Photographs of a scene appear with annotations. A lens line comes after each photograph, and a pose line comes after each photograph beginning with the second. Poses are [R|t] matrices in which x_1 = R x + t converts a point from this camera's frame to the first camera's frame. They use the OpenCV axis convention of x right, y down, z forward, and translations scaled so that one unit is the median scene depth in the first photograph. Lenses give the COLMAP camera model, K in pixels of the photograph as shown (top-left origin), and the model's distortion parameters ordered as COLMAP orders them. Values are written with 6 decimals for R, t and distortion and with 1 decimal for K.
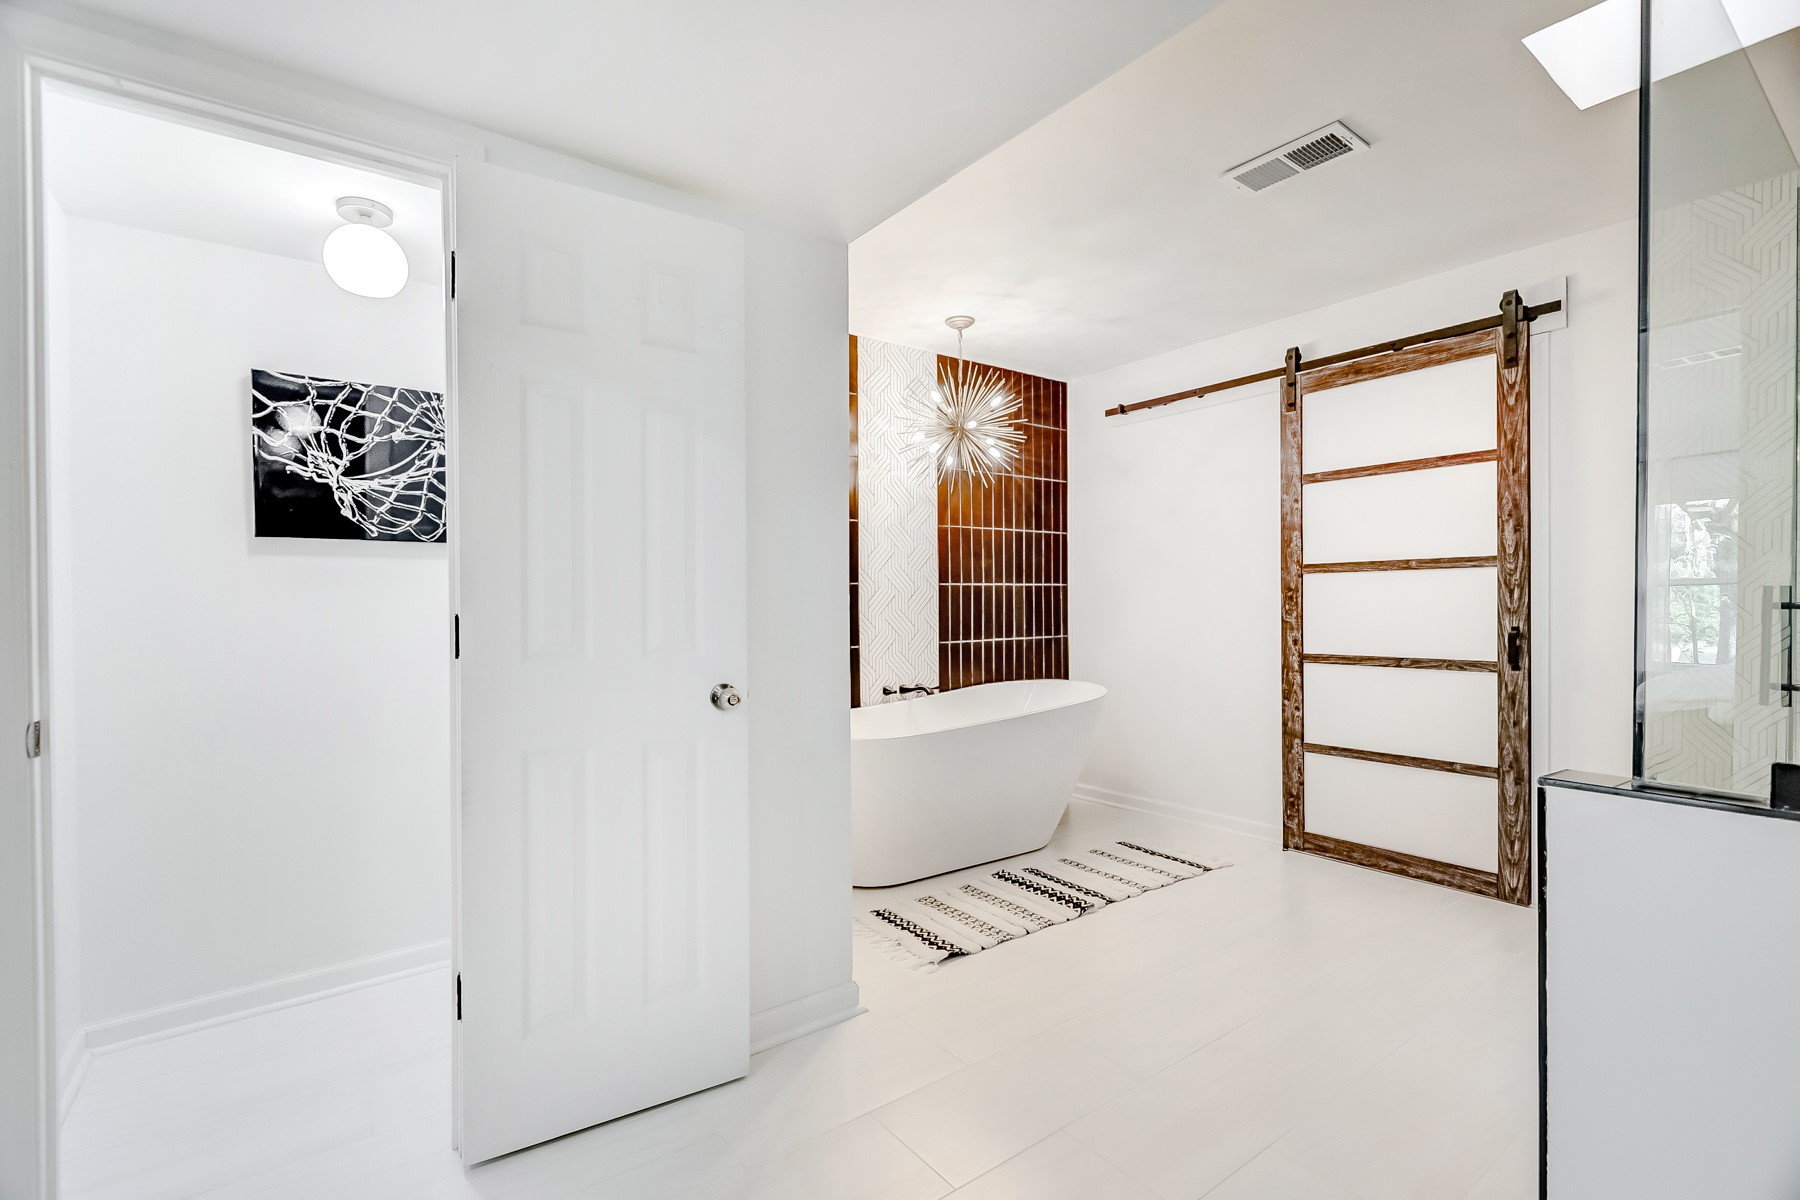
lens RADIAL K [[811.7, 0, 891.8], [0, 811.7, 605.9], [0, 0, 1]] dist [-0.000406, -0.000548]
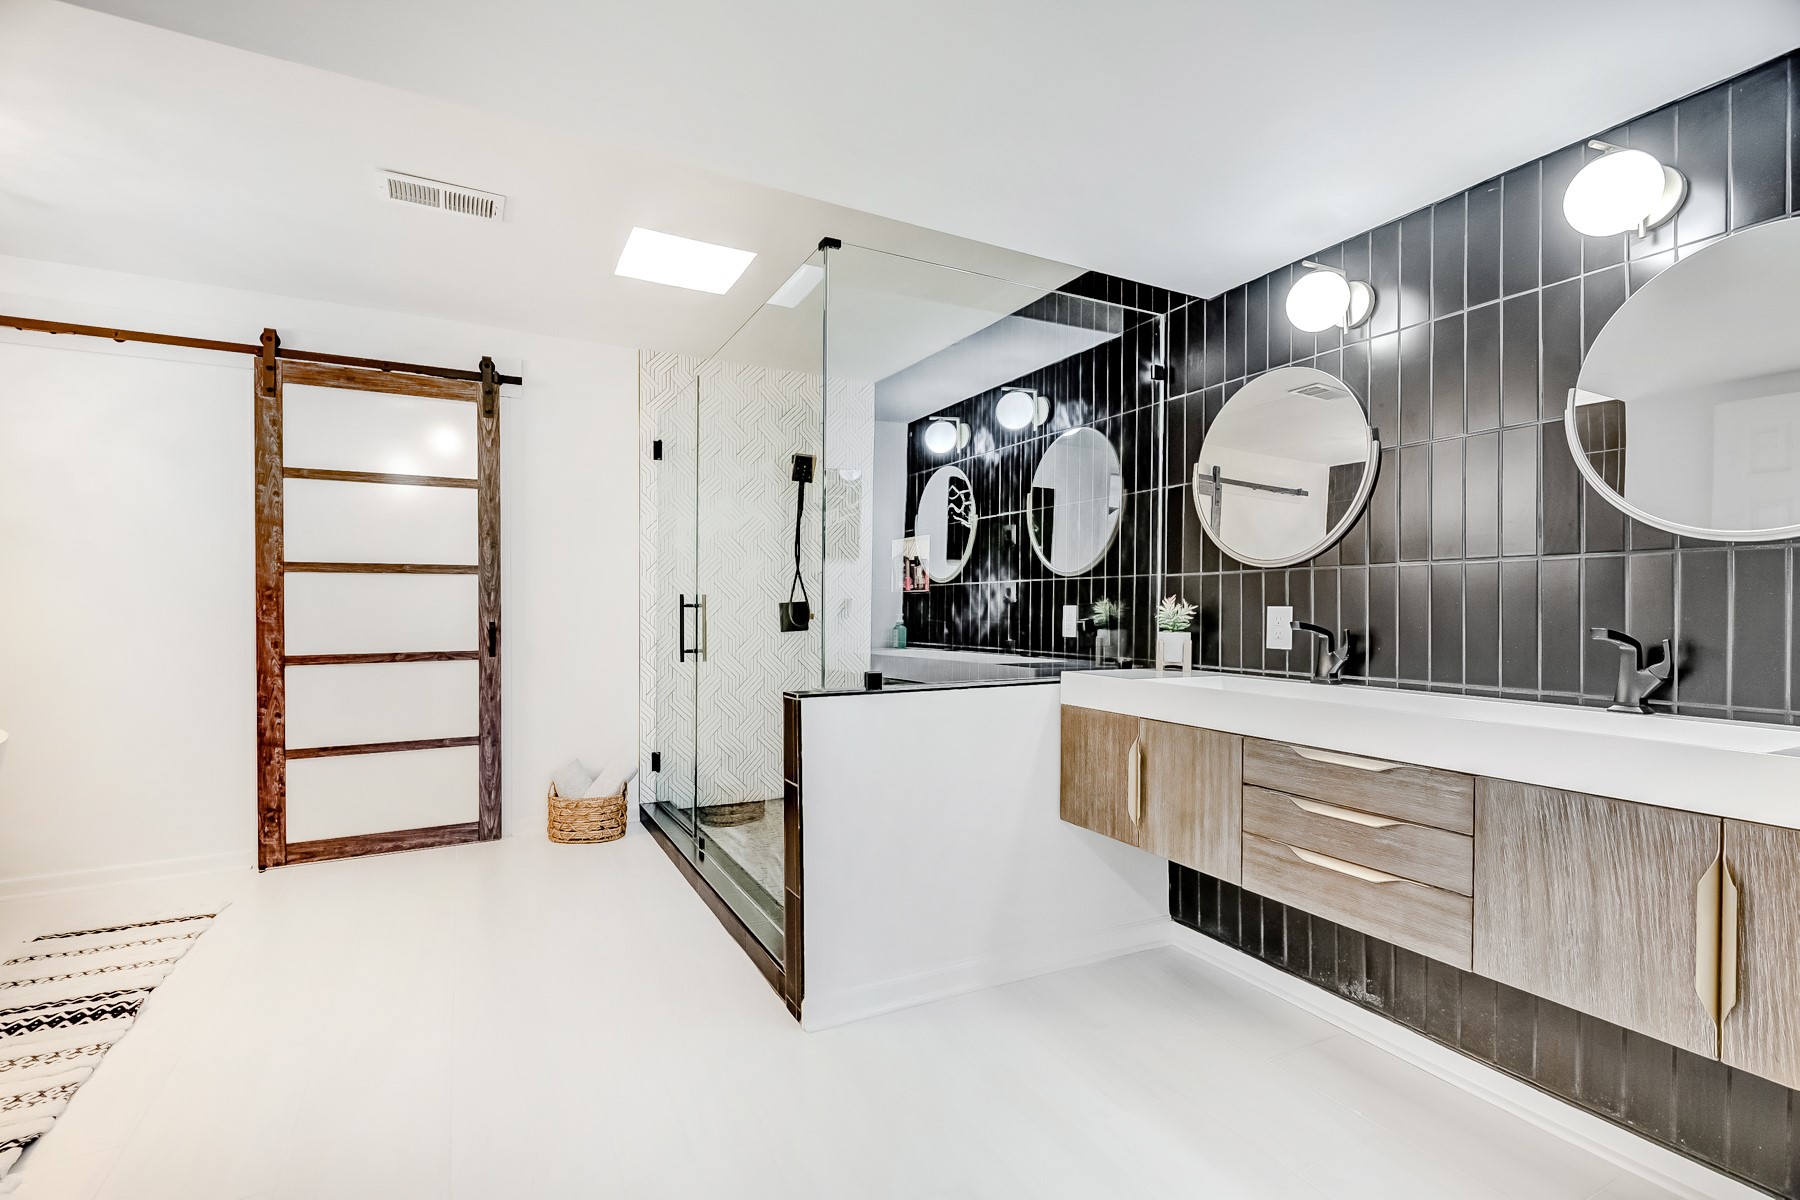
lens RADIAL K [[811.7, 0, 892.2], [0, 811.7, 604.2], [0, 0, 1]] dist [-0.000406, -0.000548]
pose [[0.138944, 0.003771, 0.990293, -0.348427], [0.000176, 0.999993, -0.003832, 0.001876], [-0.990300, 0.000707, 0.138942, 0.174811]]
